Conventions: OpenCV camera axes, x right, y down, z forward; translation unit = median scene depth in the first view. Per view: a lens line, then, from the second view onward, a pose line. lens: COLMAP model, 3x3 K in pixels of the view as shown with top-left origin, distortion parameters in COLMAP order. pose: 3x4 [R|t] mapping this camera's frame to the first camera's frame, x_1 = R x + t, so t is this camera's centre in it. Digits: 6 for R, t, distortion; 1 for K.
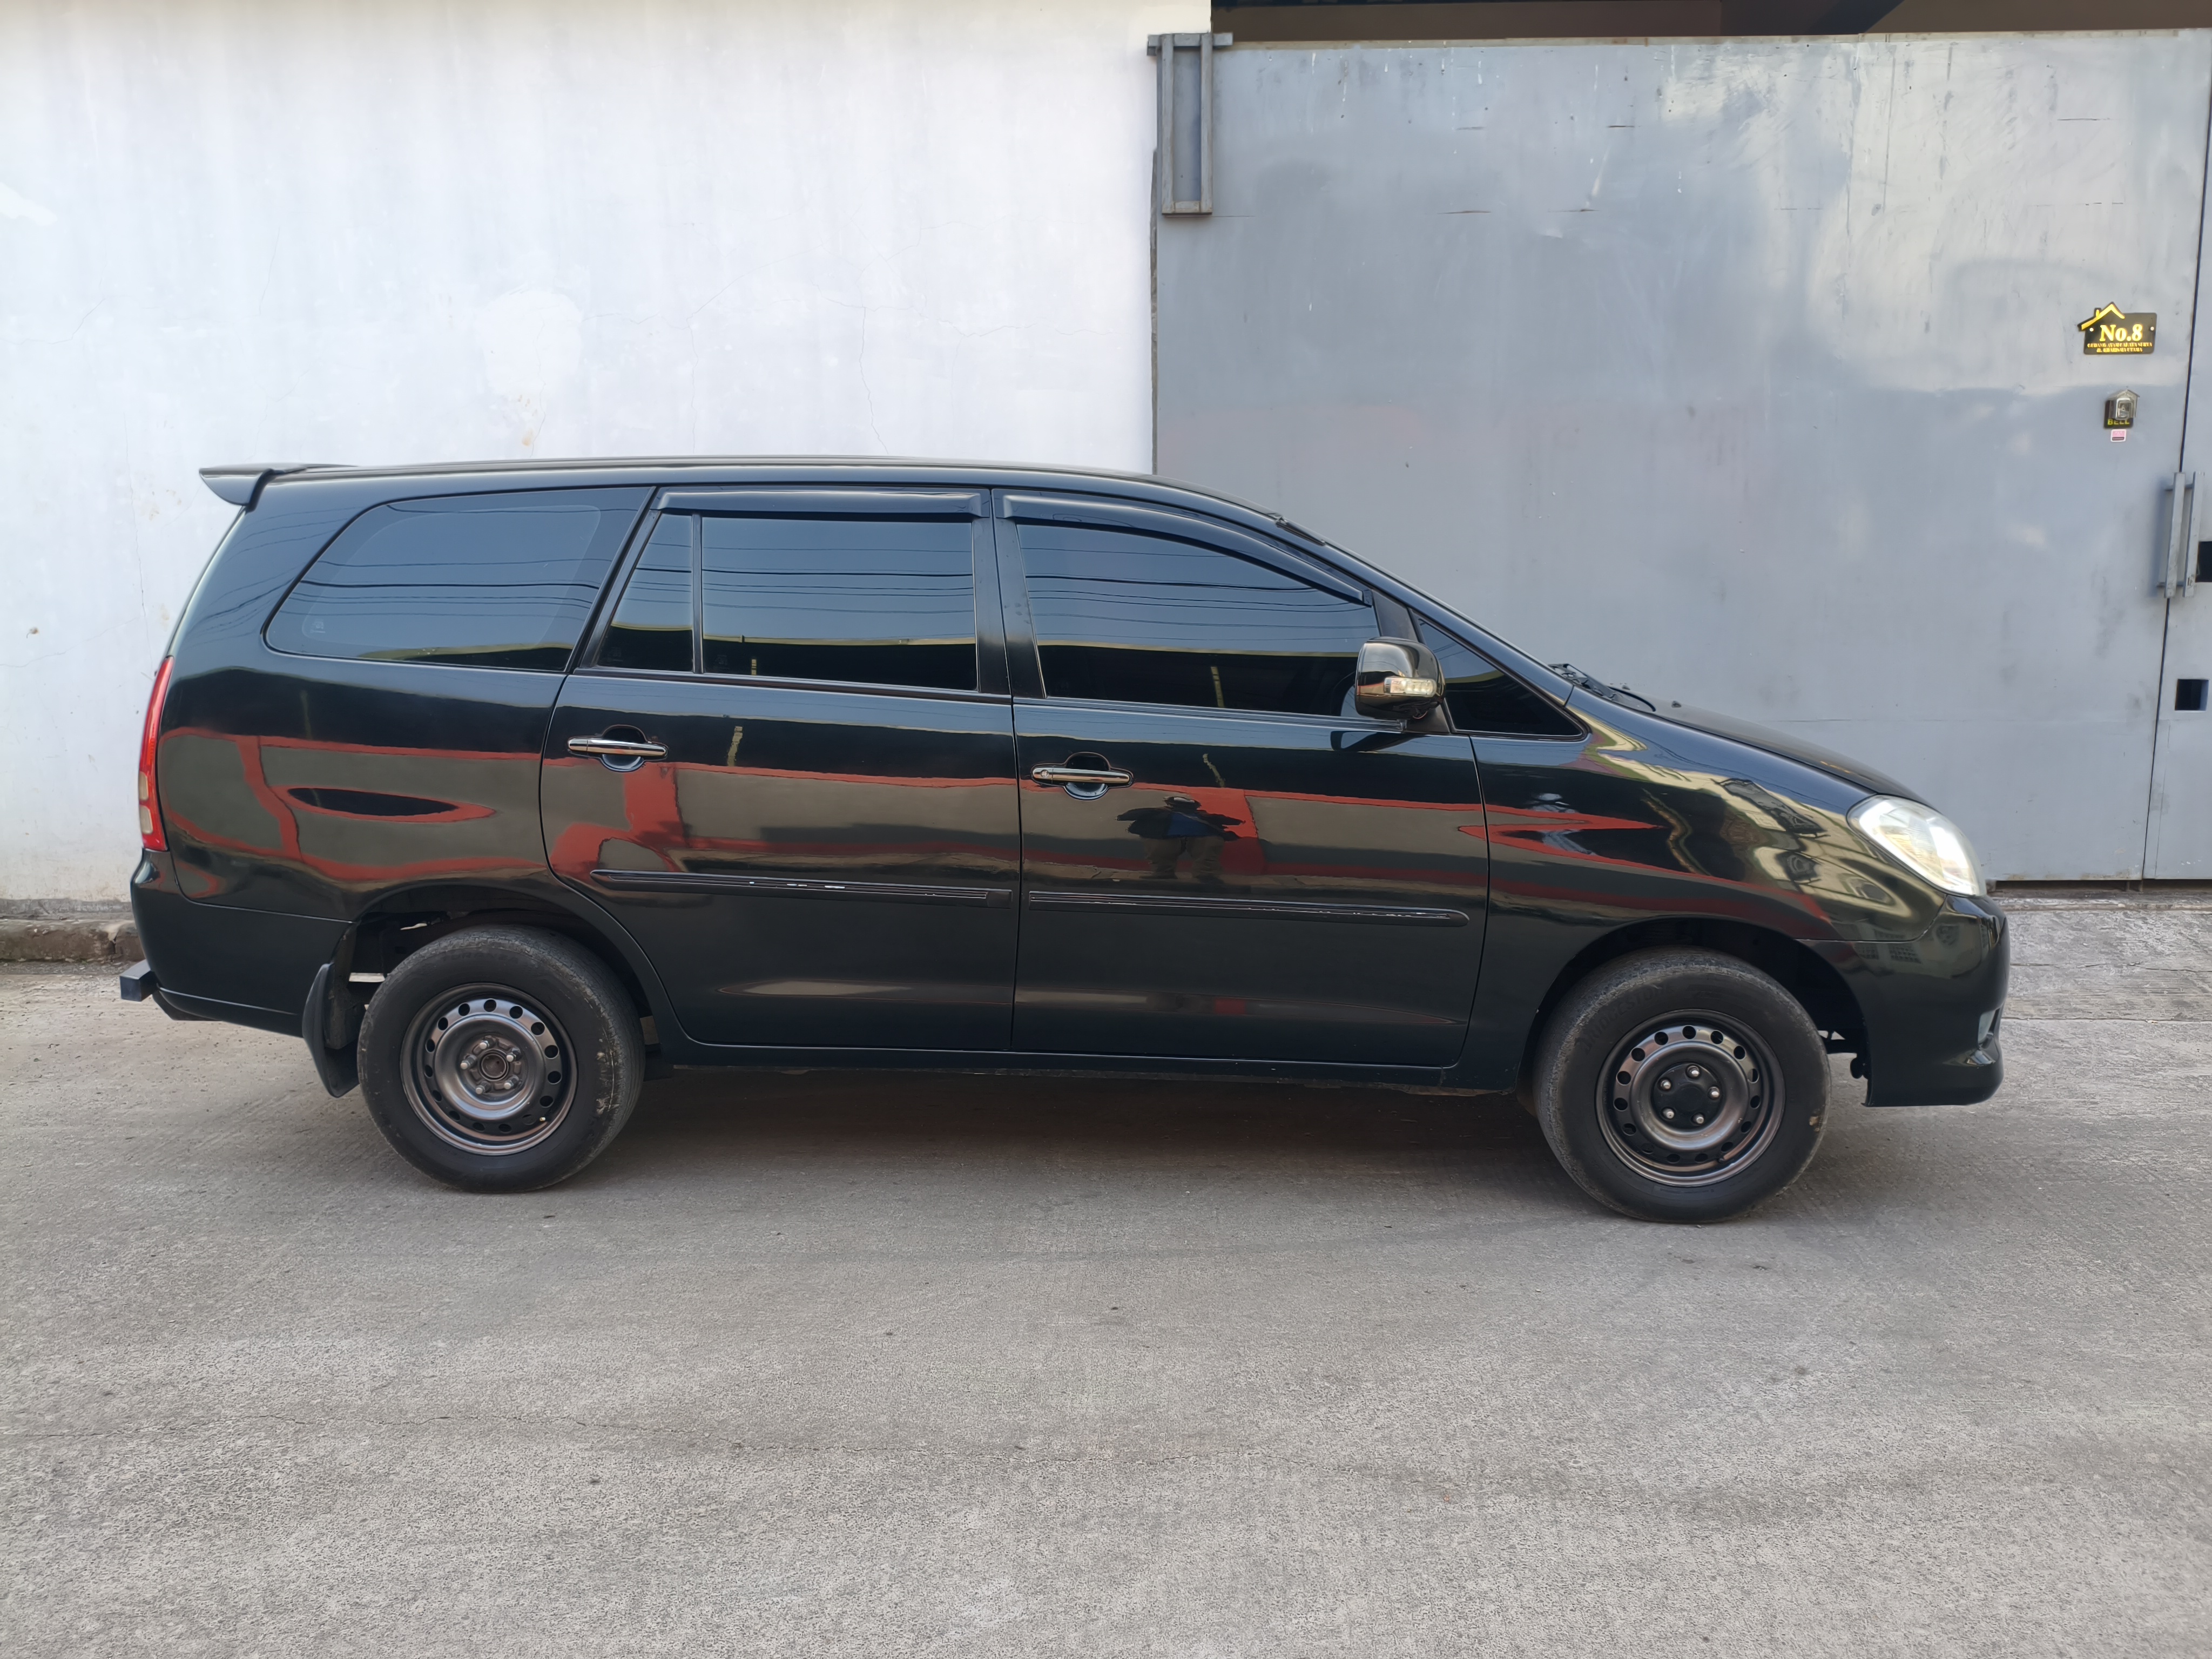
lens RADIAL K [[1688.4, 0, 1105.9], [0, 1688.4, 818.8], [0, 0, 1]] dist [0.074284, -0.169140]
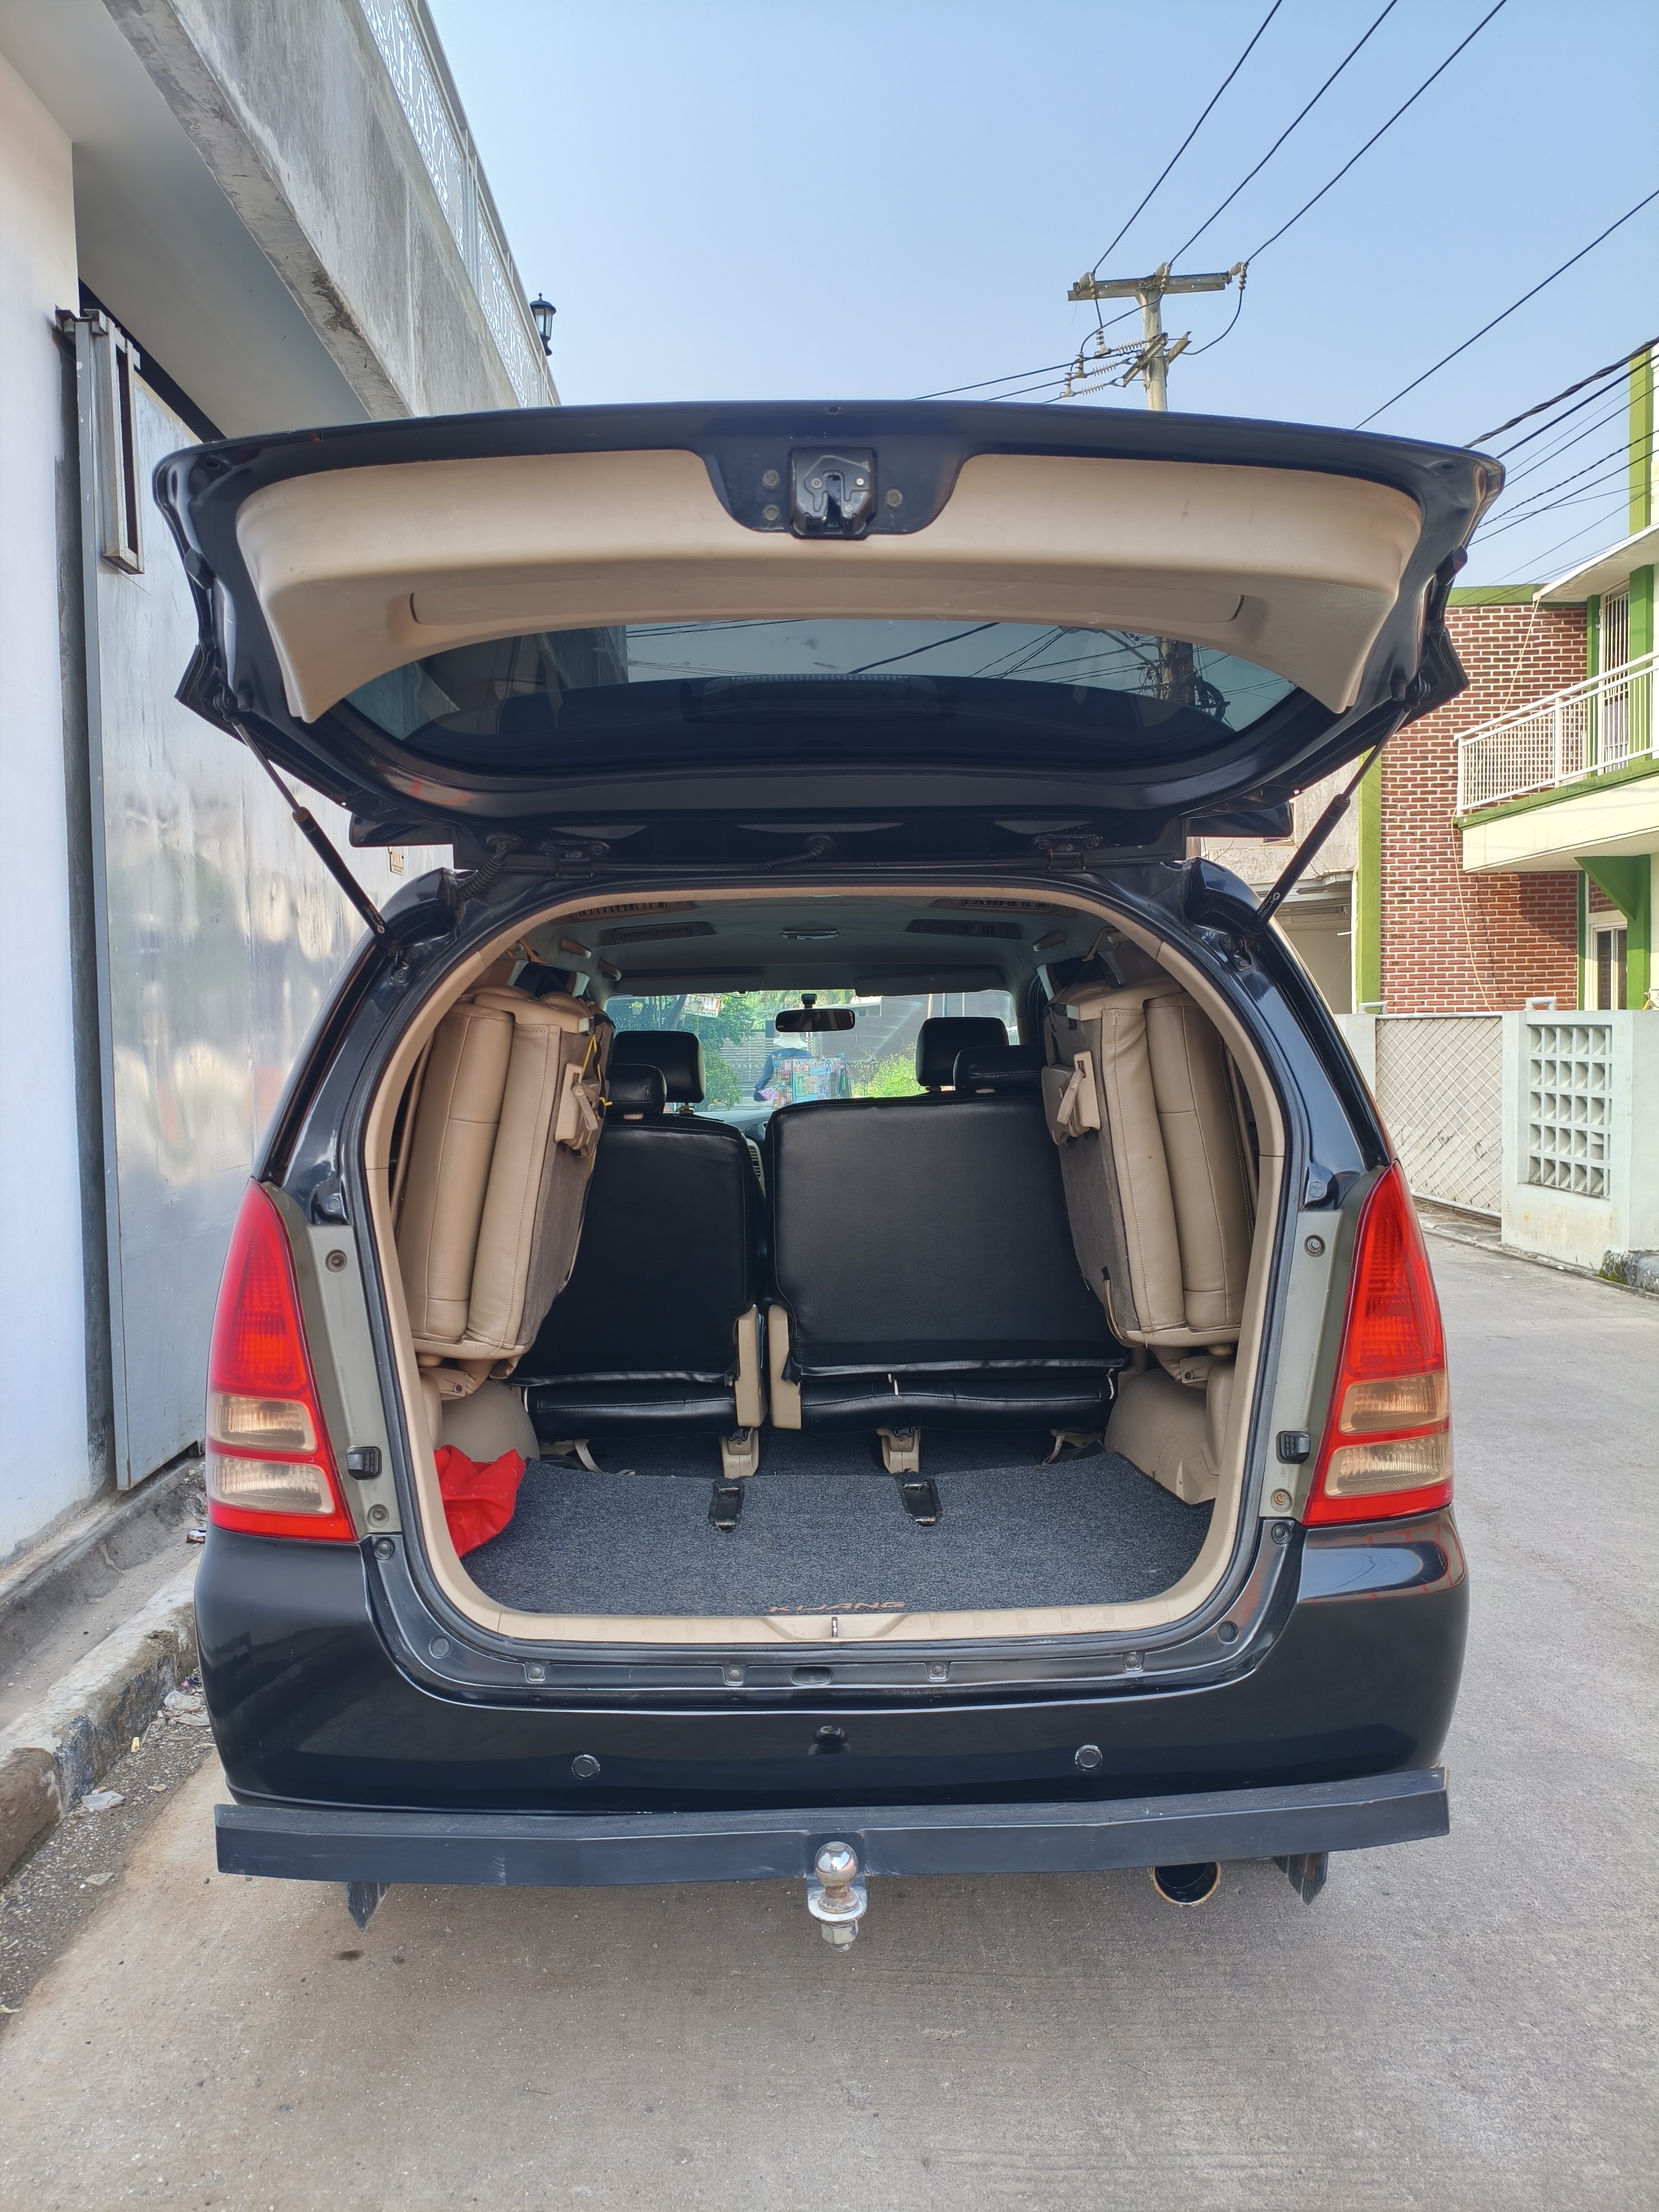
lens RADIAL K [[1716.3, 0, 801.1], [0, 1716.3, 1116.8], [0, 0, 1]] dist [-0.010016, -0.003091]
pose [[-0.049818, -0.051297, 0.997440, -0.724253], [0.167066, 0.984181, 0.058960, -0.116957], [-0.984686, 0.169575, -0.040459, 0.790245]]
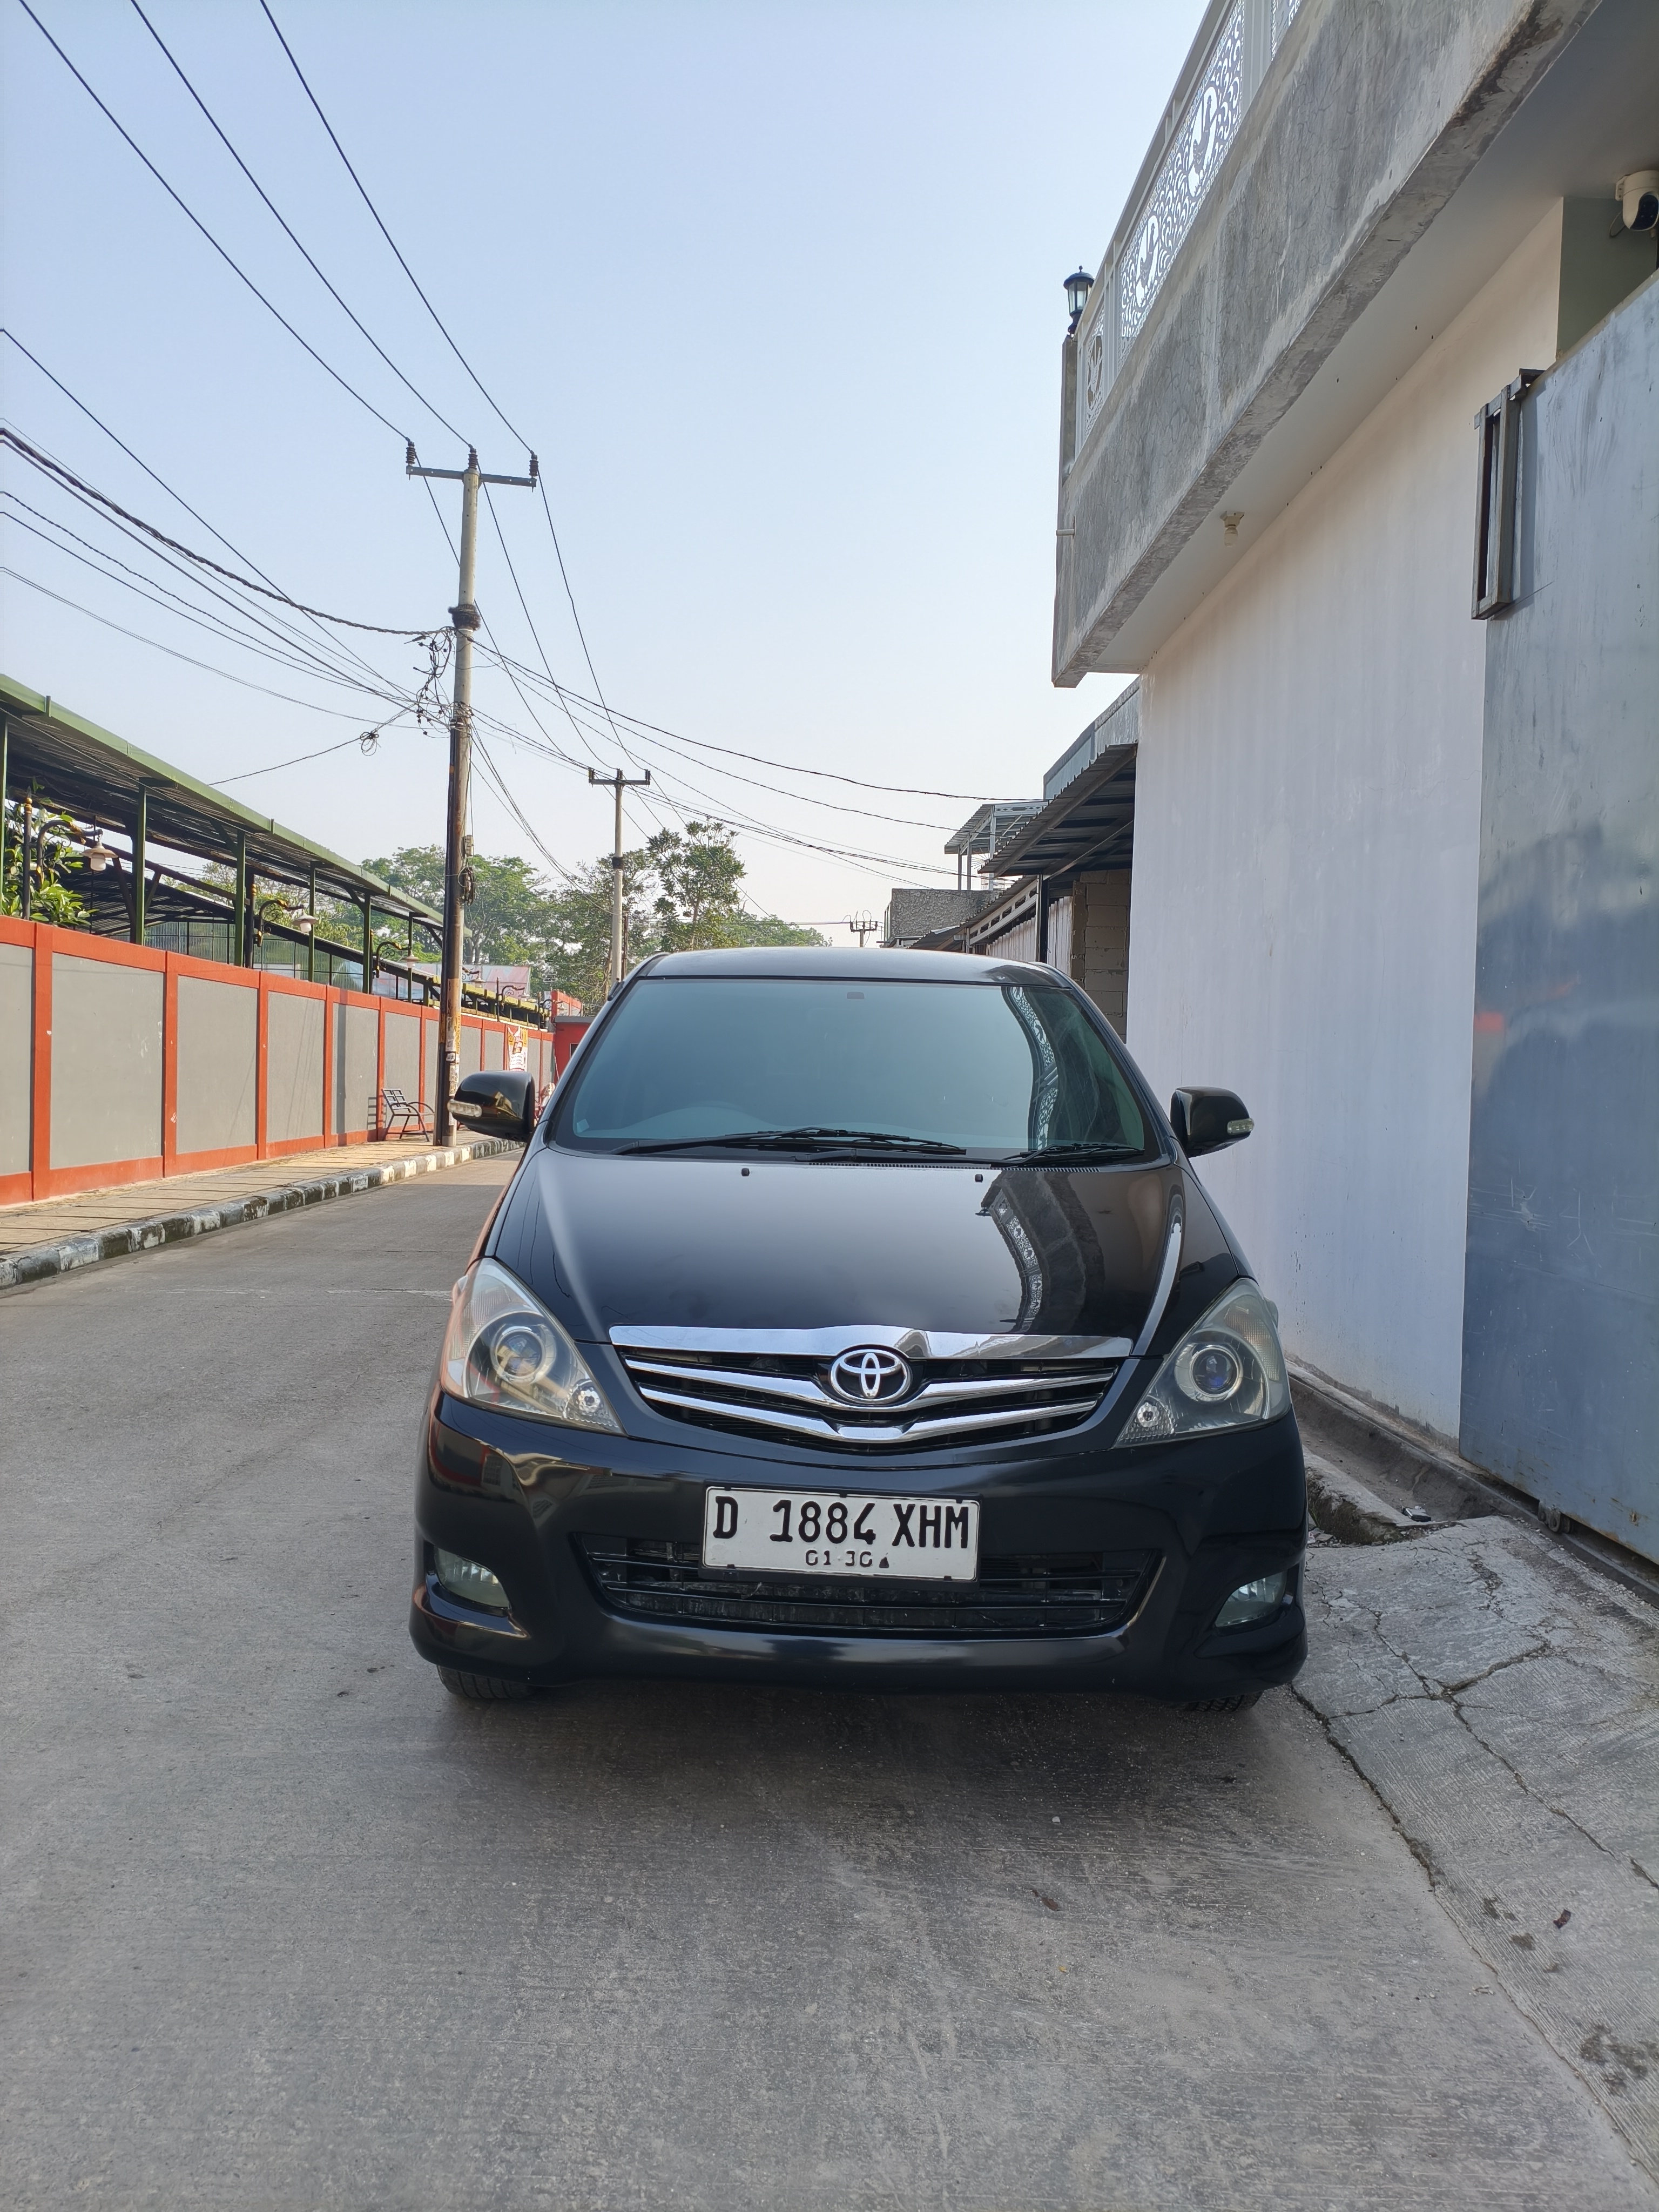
lens RADIAL K [[1711.4, 0, 830.8], [0, 1711.4, 1115.2], [0, 0, 1]] dist [-0.001119, -0.012736]
pose [[0.061391, 0.025107, -0.997798, 0.838924], [-0.177624, 0.984001, 0.013831, -0.081857], [0.982182, 0.176384, 0.064868, 0.694550]]
